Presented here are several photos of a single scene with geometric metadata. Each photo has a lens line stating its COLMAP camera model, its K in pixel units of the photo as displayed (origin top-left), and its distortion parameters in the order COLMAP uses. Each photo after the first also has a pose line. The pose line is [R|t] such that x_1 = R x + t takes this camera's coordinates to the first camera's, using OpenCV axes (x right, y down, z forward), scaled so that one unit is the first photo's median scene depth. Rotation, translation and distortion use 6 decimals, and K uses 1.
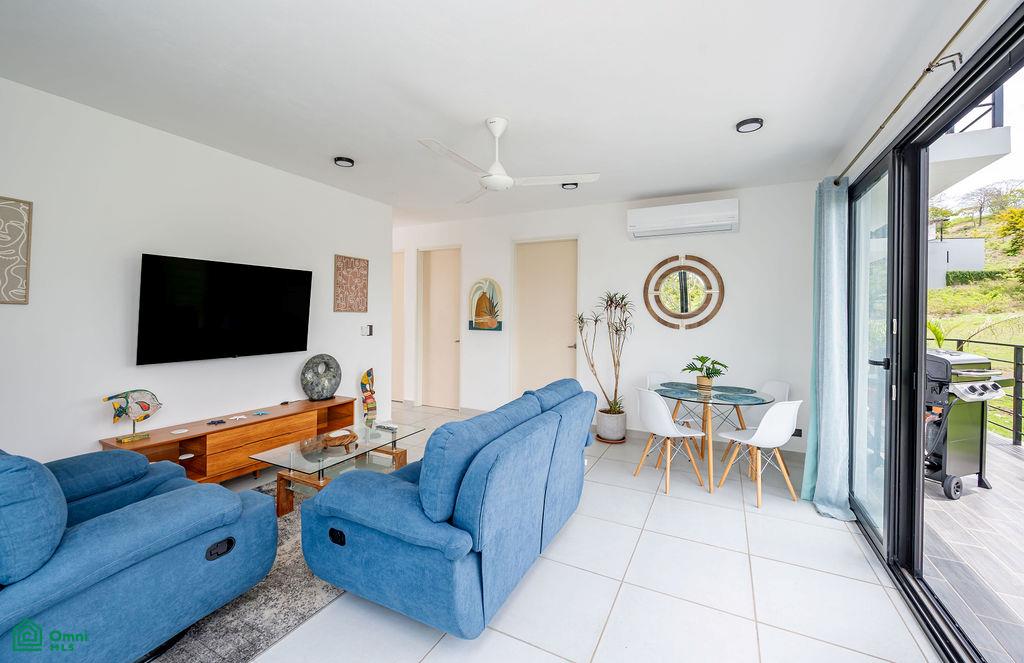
lens RADIAL K [[411.2, 0, 511.3], [0, 411.2, 317.2], [0, 0, 1]] dist [-0.000148, -0.000015]
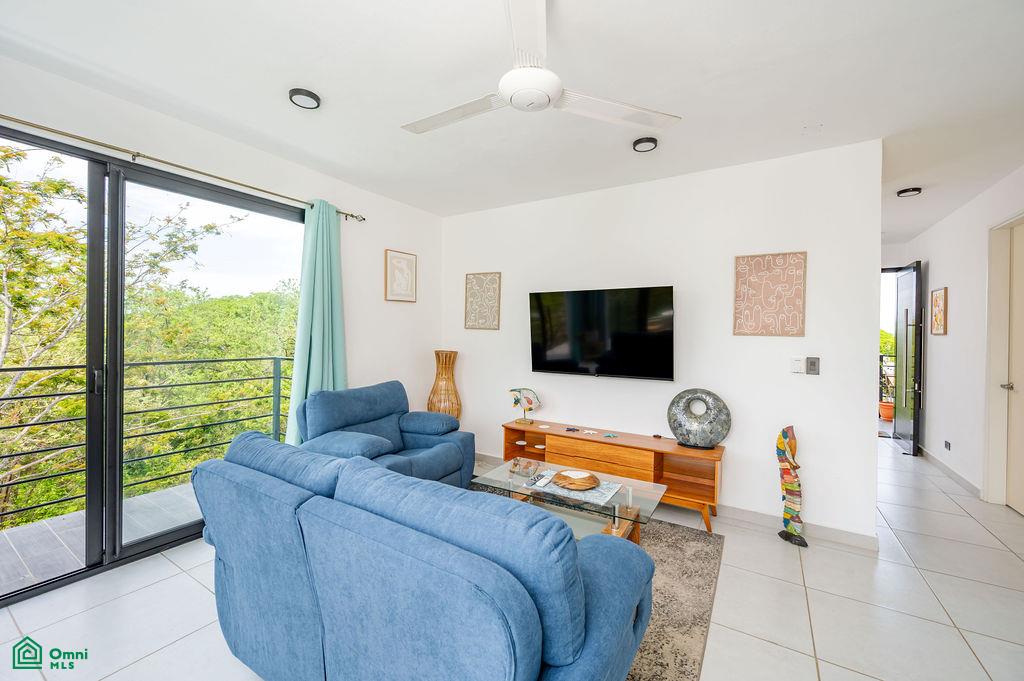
lens RADIAL K [[420.8, 0, 512.0], [0, 420.8, 340.5], [0, 0, 1]] dist [-0.000269, -0.000011]
pose [[-0.089153, 0.009928, -0.995968, 0.376851], [-0.021235, 0.999704, 0.011866, -0.004955], [0.995792, 0.022207, -0.088916, 0.732485]]
